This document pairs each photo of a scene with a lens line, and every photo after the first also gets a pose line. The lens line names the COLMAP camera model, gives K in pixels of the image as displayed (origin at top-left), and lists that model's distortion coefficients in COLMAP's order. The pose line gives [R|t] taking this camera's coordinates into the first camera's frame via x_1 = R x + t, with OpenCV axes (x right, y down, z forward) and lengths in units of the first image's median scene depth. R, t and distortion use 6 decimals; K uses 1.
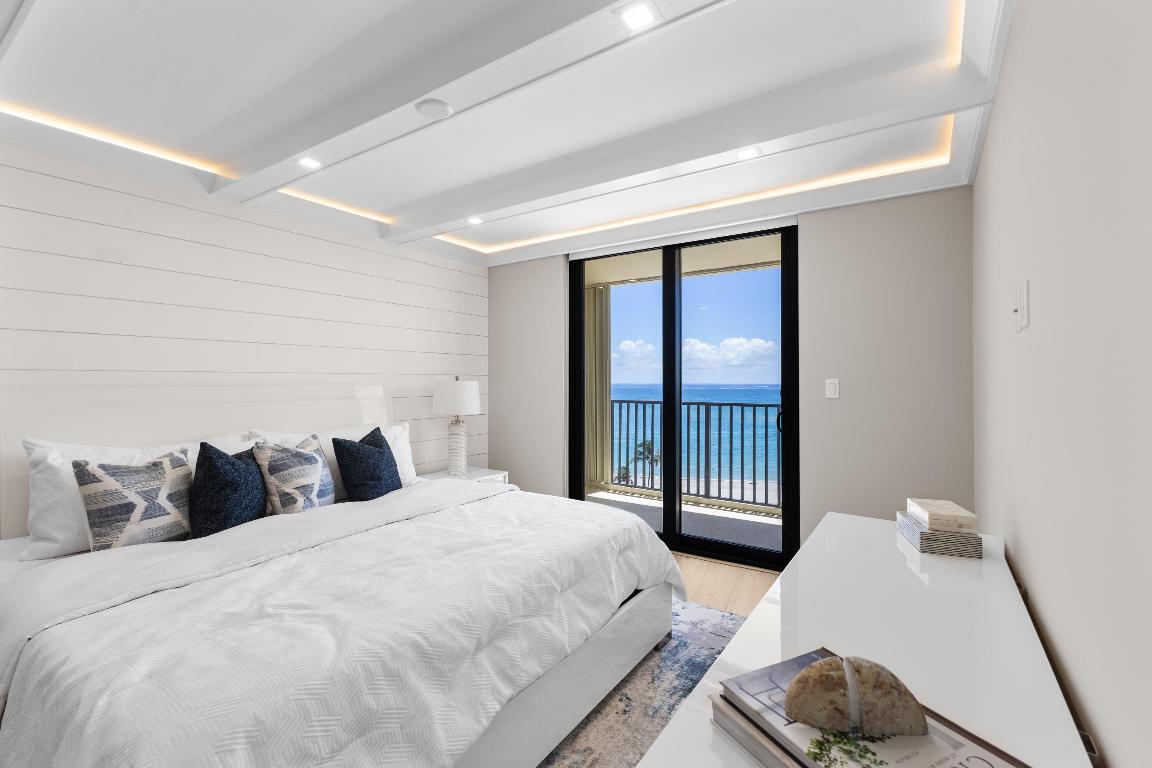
lens RADIAL K [[500.0, 0, 568.8], [0, 500.0, 376.0], [0, 0, 1]] dist [0.017314, -0.003870]
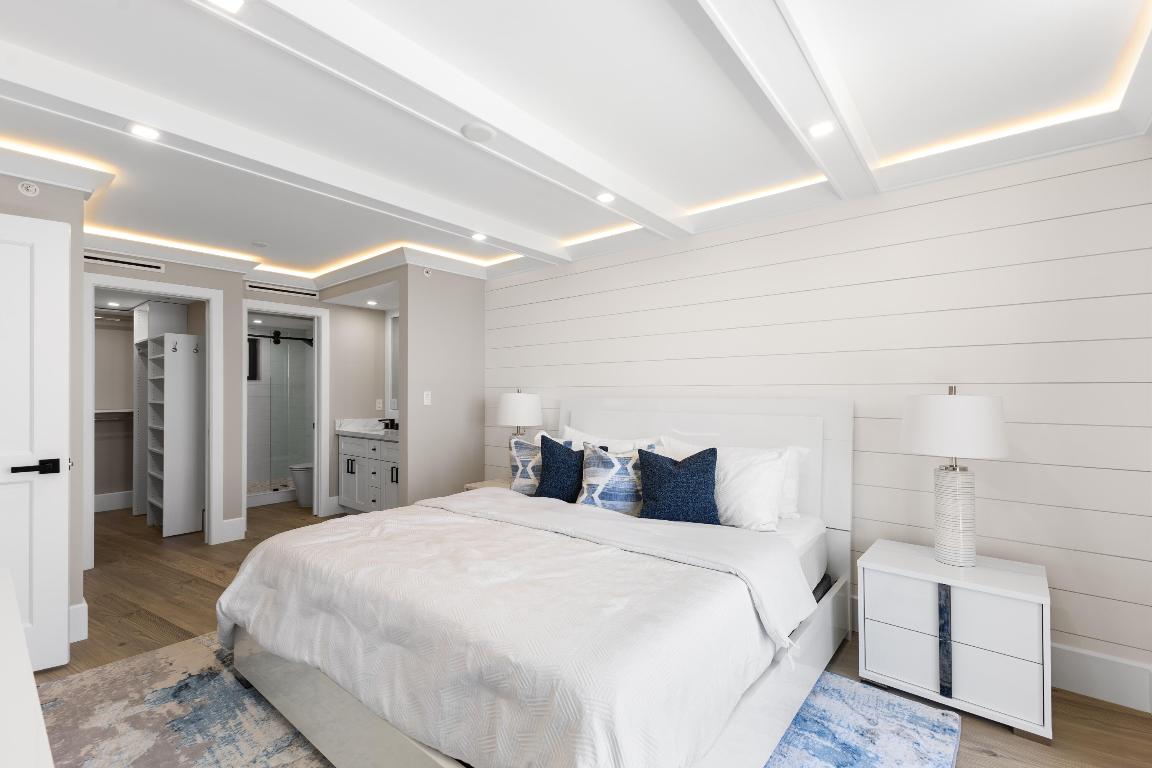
lens RADIAL K [[500.0, 0, 572.3], [0, 500.0, 390.8], [0, 0, 1]] dist [0.017314, -0.003870]
pose [[-0.082129, -0.001329, -0.996621, 0.713471], [0.011433, 0.999932, -0.002276, 0.004968], [0.996556, -0.011582, -0.082108, 1.195551]]
